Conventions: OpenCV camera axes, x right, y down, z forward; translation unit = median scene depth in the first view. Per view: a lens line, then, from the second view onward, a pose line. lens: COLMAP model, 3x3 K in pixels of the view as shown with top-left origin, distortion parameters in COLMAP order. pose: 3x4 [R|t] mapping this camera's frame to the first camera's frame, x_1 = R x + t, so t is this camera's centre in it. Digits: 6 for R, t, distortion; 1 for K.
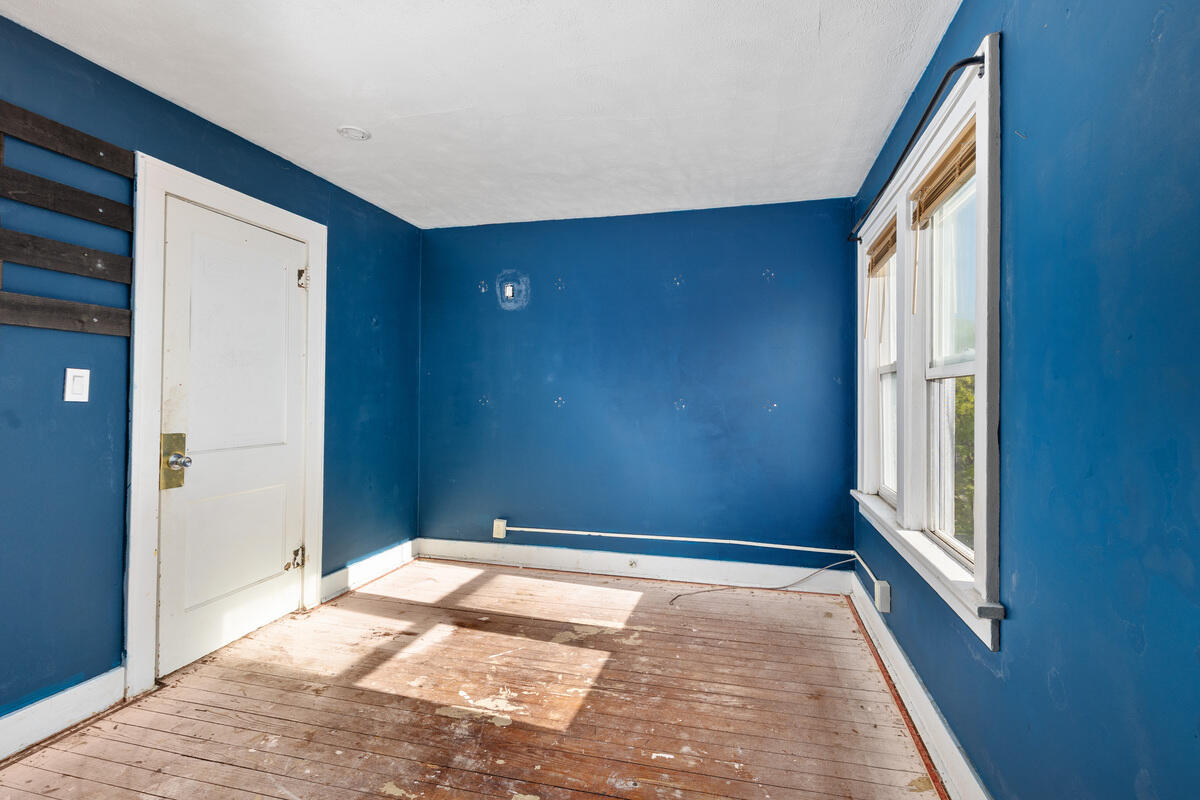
lens RADIAL K [[548.9, 0, 602.8], [0, 548.9, 406.6], [0, 0, 1]] dist [0.001610, -0.000379]
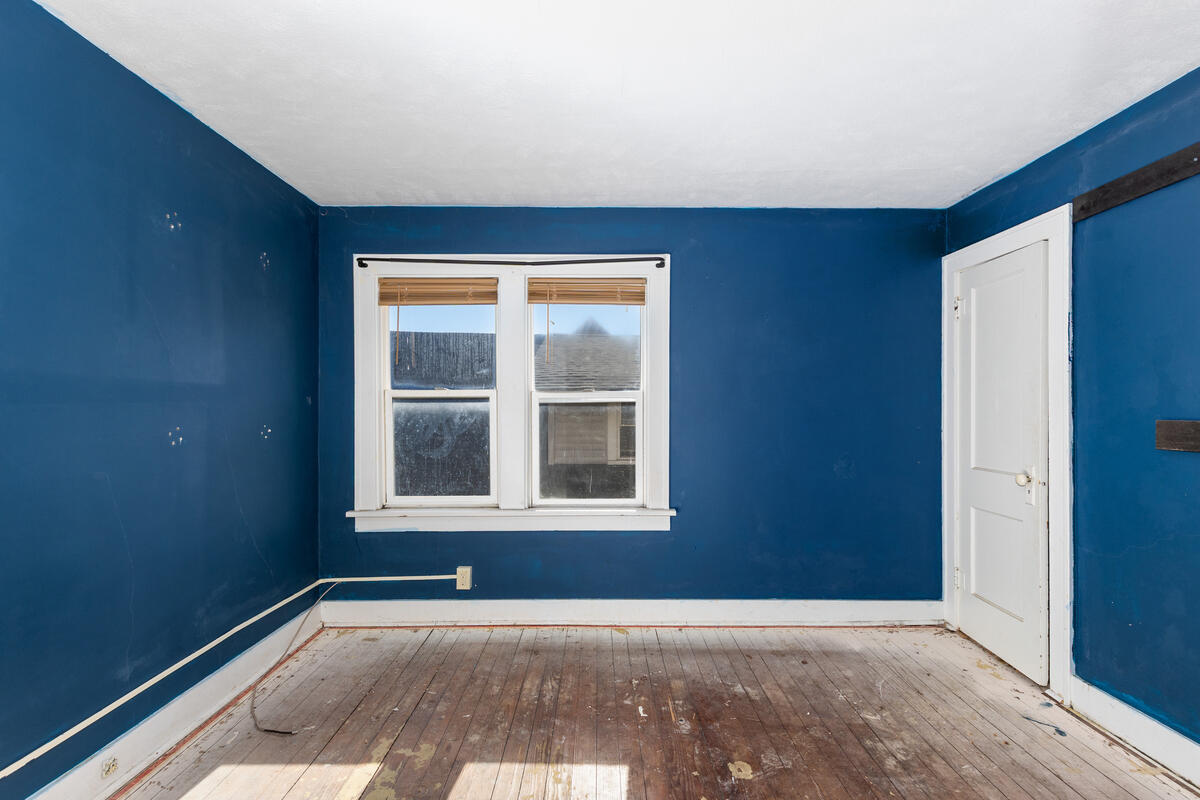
lens RADIAL K [[548.9, 0, 602.8], [0, 548.9, 406.6], [0, 0, 1]] dist [0.001610, -0.000379]
pose [[-0.254868, 0.002590, 0.966972, -0.724048], [0.019914, 0.999798, 0.002571, -0.034628], [-0.966771, 0.019912, -0.254868, 0.946180]]
